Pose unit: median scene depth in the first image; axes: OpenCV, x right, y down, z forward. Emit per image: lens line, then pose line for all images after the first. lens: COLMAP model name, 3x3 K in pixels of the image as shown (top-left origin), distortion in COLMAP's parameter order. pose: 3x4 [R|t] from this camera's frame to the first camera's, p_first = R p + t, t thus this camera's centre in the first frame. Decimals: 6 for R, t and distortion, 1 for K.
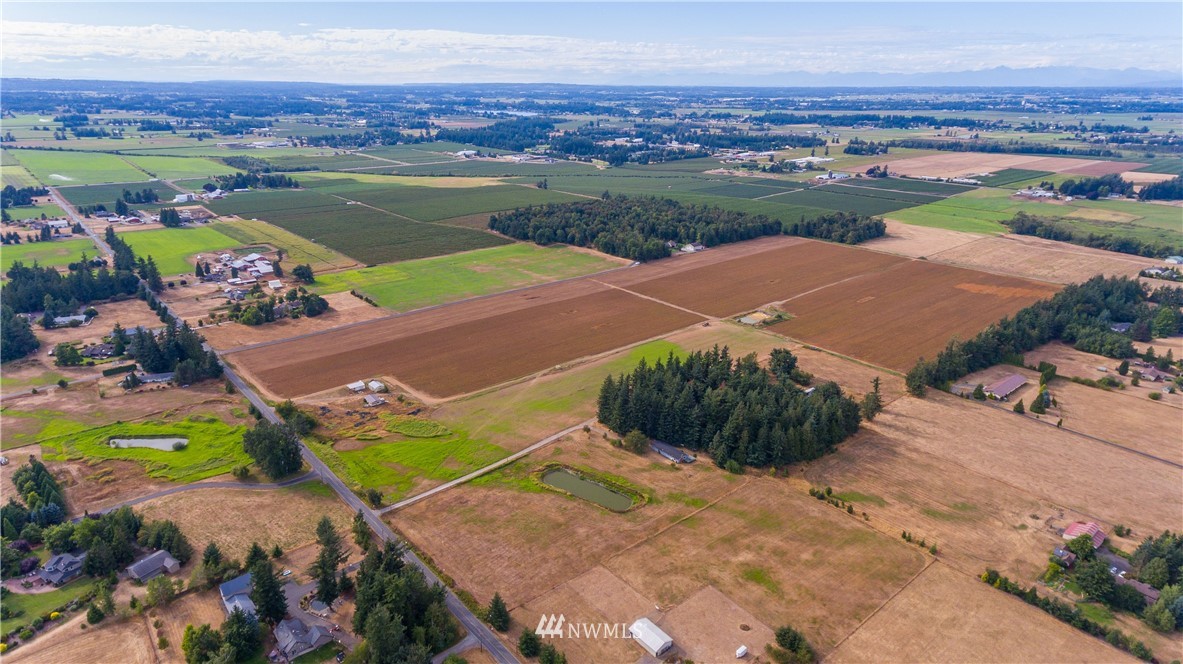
lens RADIAL K [[694.2, 0, 591.5], [0, 694.2, 332.0], [0, 0, 1]] dist [0.037804, 0.001179]
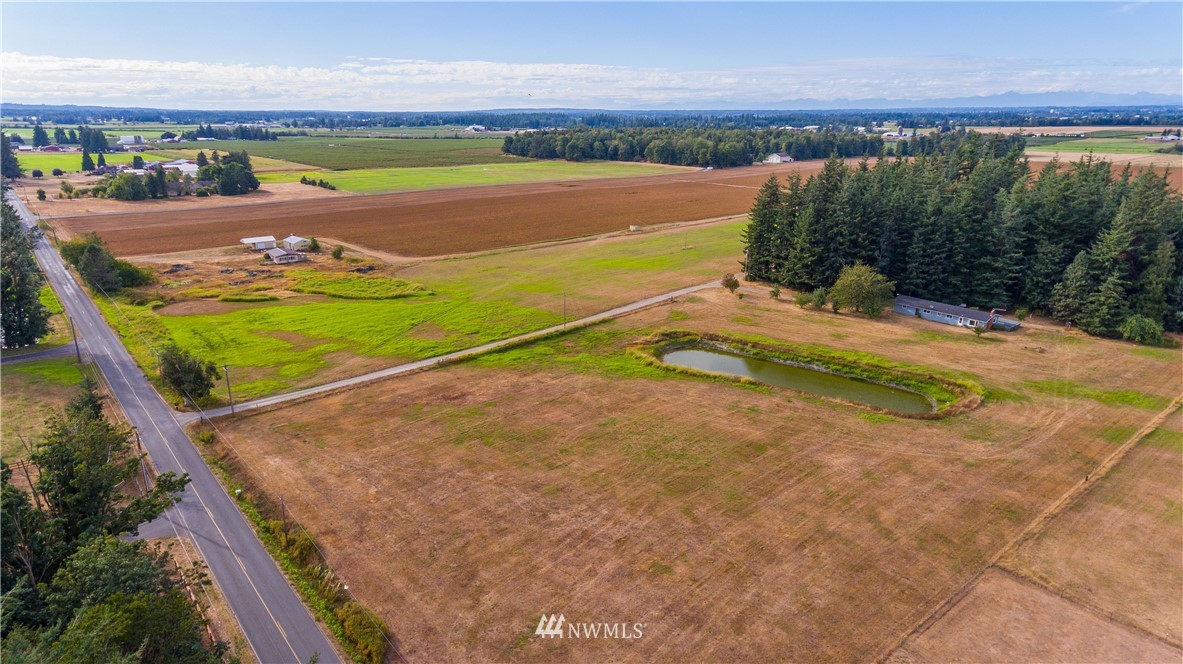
lens RADIAL K [[694.2, 0, 591.5], [0, 694.2, 332.0], [0, 0, 1]] dist [0.037804, 0.001179]
pose [[0.999852, -0.008539, -0.014961, -0.103879], [0.007947, 0.999201, -0.039171, 0.214680], [0.015284, 0.039047, 0.999120, 0.619815]]
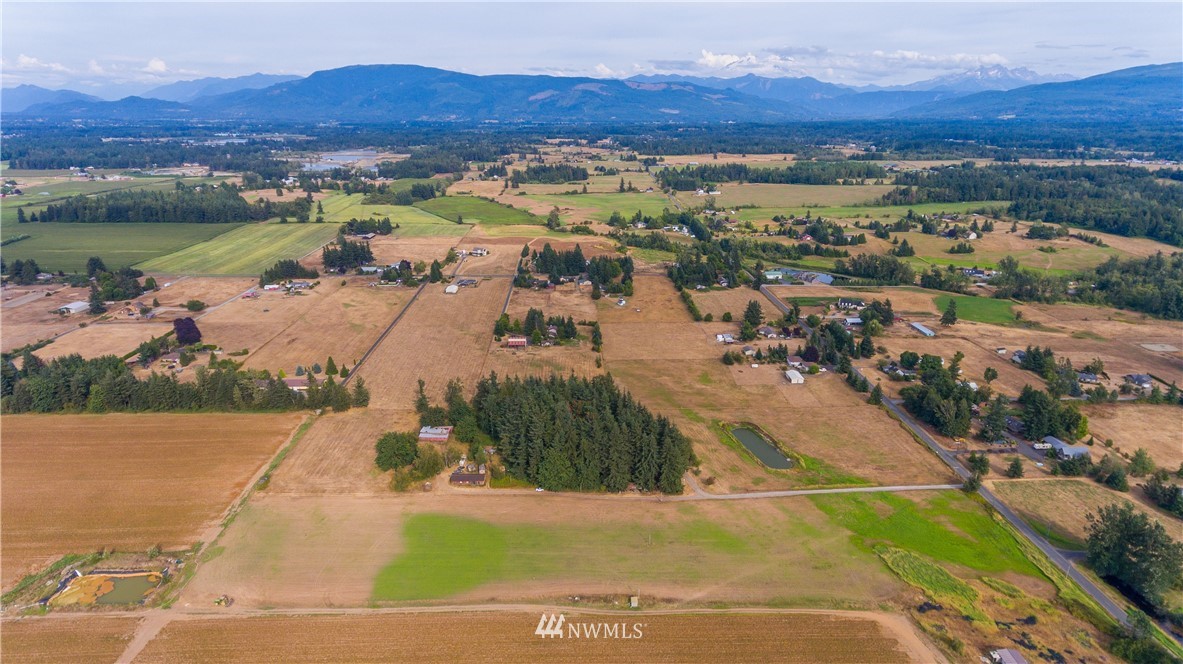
lens RADIAL K [[694.2, 0, 591.5], [0, 694.2, 332.0], [0, 0, 1]] dist [0.037804, 0.001179]
pose [[-0.783970, -0.202048, 0.586998, -0.402320], [0.199675, 0.813240, 0.546599, -0.567224], [-0.587810, 0.545727, -0.597212, 1.689617]]
